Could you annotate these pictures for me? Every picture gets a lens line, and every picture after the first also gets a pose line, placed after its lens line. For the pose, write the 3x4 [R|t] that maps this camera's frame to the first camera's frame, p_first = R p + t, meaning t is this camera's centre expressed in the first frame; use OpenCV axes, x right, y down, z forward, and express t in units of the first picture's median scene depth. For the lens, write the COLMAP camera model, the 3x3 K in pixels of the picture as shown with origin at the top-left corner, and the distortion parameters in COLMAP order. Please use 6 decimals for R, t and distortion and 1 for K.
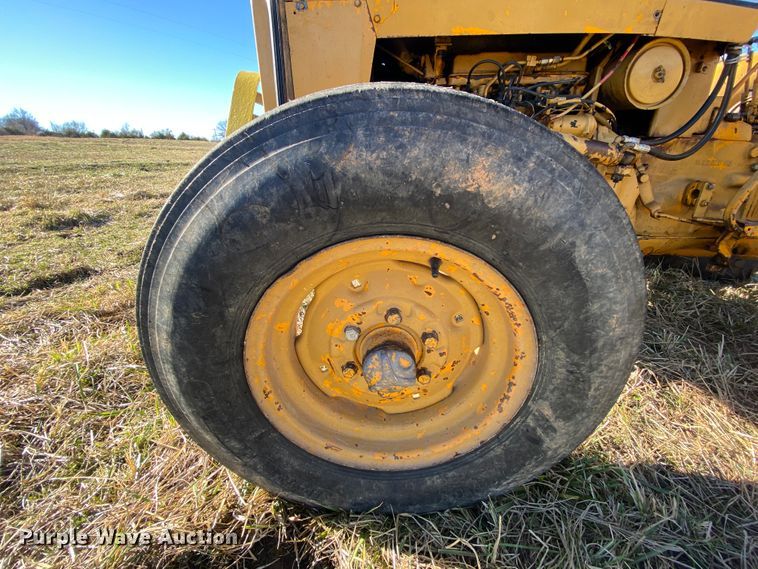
lens RADIAL K [[307.5, 0, 377.4], [0, 307.5, 283.5], [0, 0, 1]] dist [0.018008, -0.019228]
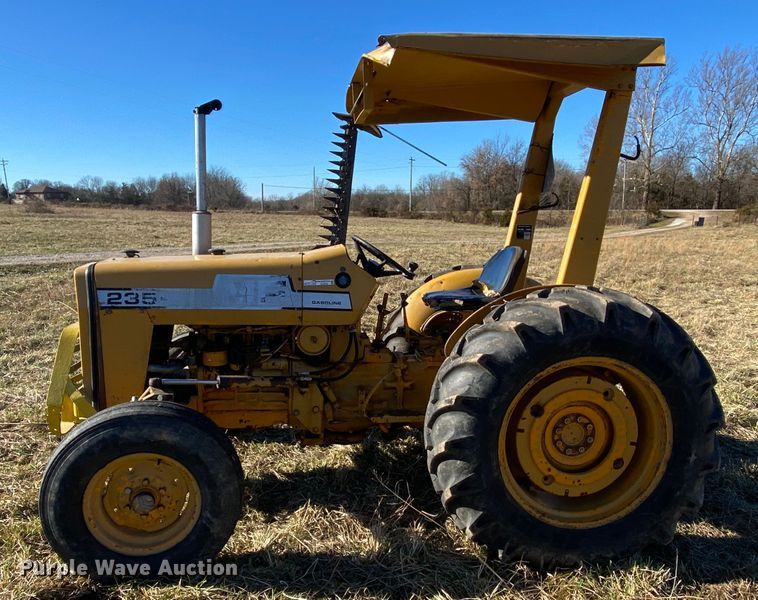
lens RADIAL K [[588.7, 0, 356.3], [0, 588.7, 321.0], [0, 0, 1]] dist [0.079612, -0.091430]
pose [[0.981070, -0.020395, 0.192575, 0.809630], [0.060514, 0.976927, -0.204822, -0.071908], [-0.183954, 0.212598, 0.959668, -4.176987]]
